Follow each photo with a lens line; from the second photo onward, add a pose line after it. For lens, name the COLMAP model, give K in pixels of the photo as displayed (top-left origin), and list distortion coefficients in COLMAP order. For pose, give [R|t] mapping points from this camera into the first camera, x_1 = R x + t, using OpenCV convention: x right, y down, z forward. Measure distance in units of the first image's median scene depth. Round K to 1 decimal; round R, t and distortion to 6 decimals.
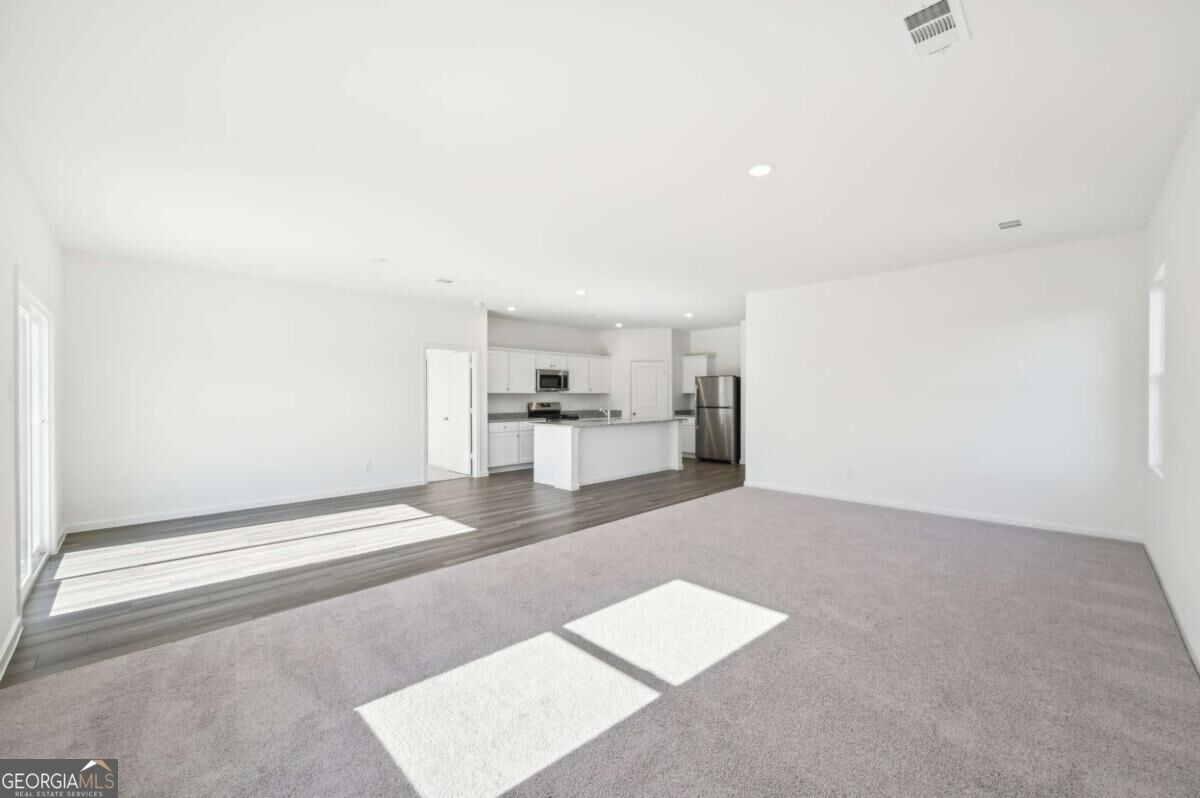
lens RADIAL K [[478.8, 0, 600.0], [0, 478.8, 399.0], [0, 0, 1]] dist [0.001406, 0.000153]
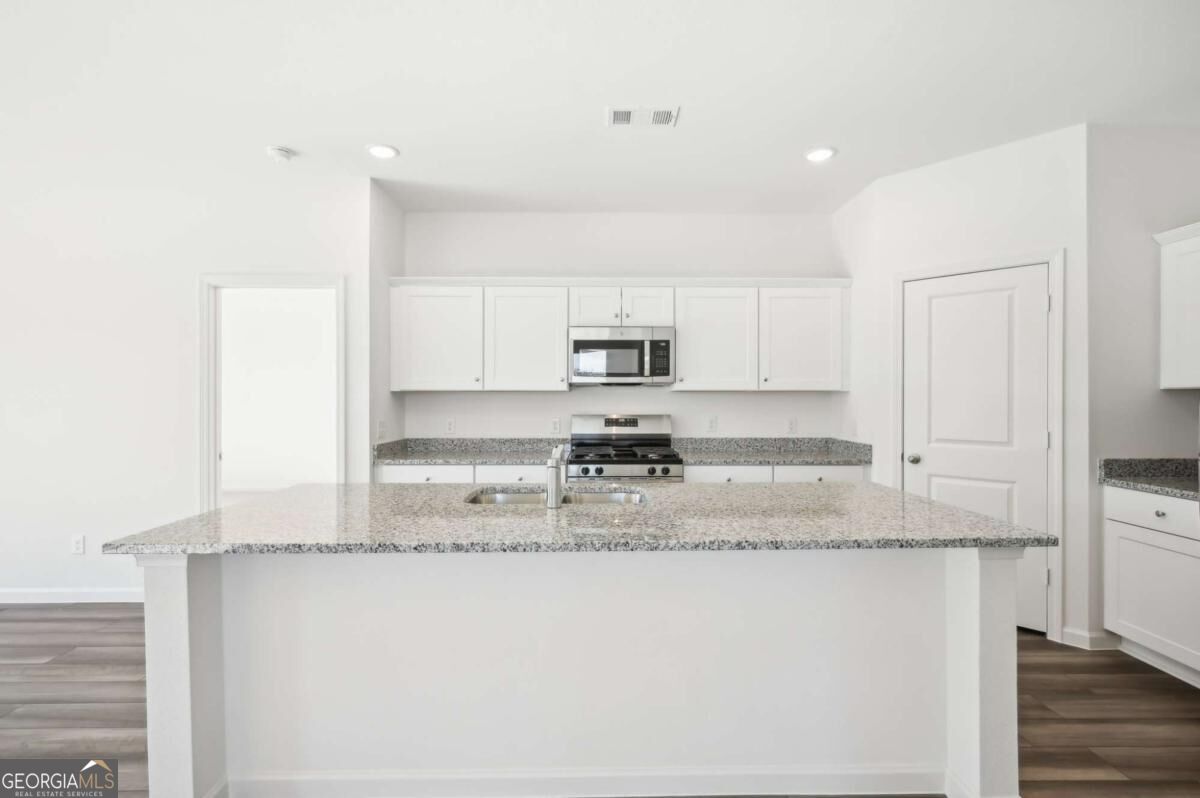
lens RADIAL K [[543.1, 0, 600.0], [0, 543.1, 399.0], [0, 0, 1]] dist [0.003038, 0.000435]
pose [[0.718205, 0.004901, -0.695814, 0.177845], [-0.007906, 0.999968, -0.001117, -0.004549], [0.695787, 0.006303, 0.718221, 0.681471]]
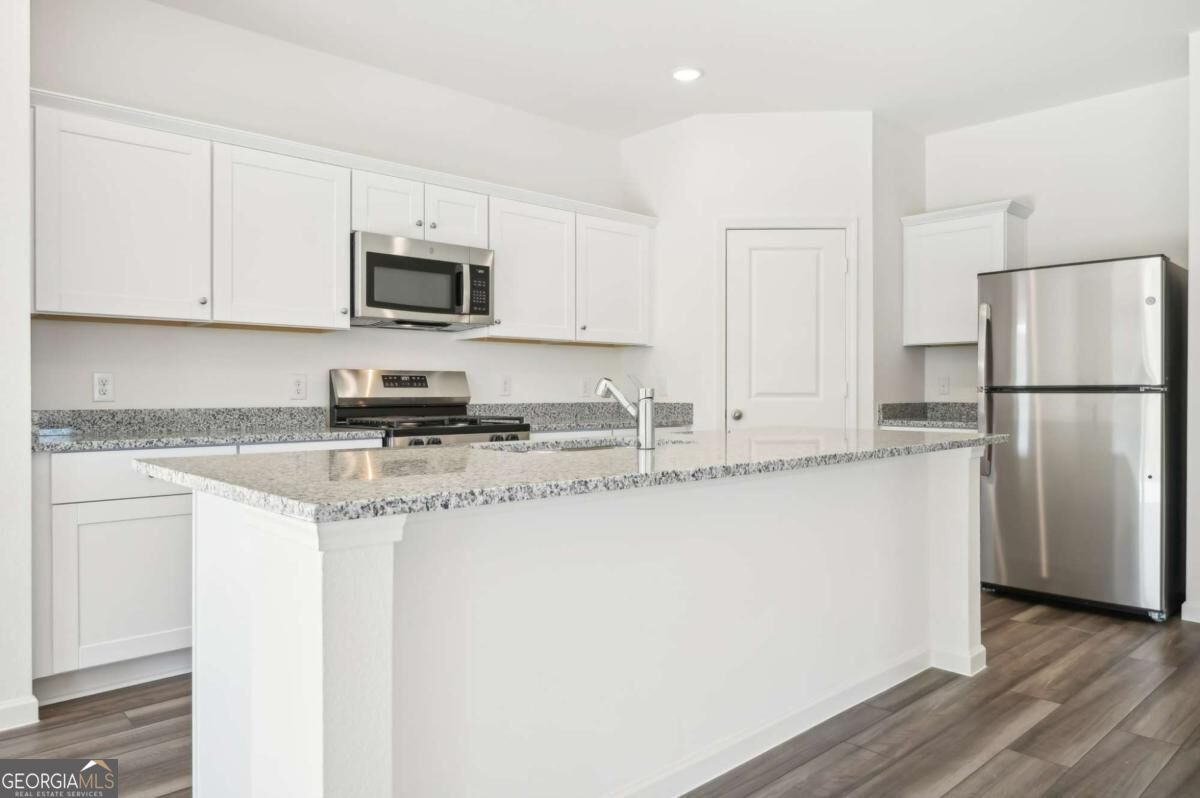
lens RADIAL K [[806.9, 0, 600.0], [0, 806.9, 399.0], [0, 0, 1]] dist [-0.002274, -0.000309]
pose [[0.999245, 0.003366, -0.038713, 0.009986], [-0.003289, 0.999993, 0.002029, 0.022110], [0.038720, -0.001900, 0.999248, 0.568375]]
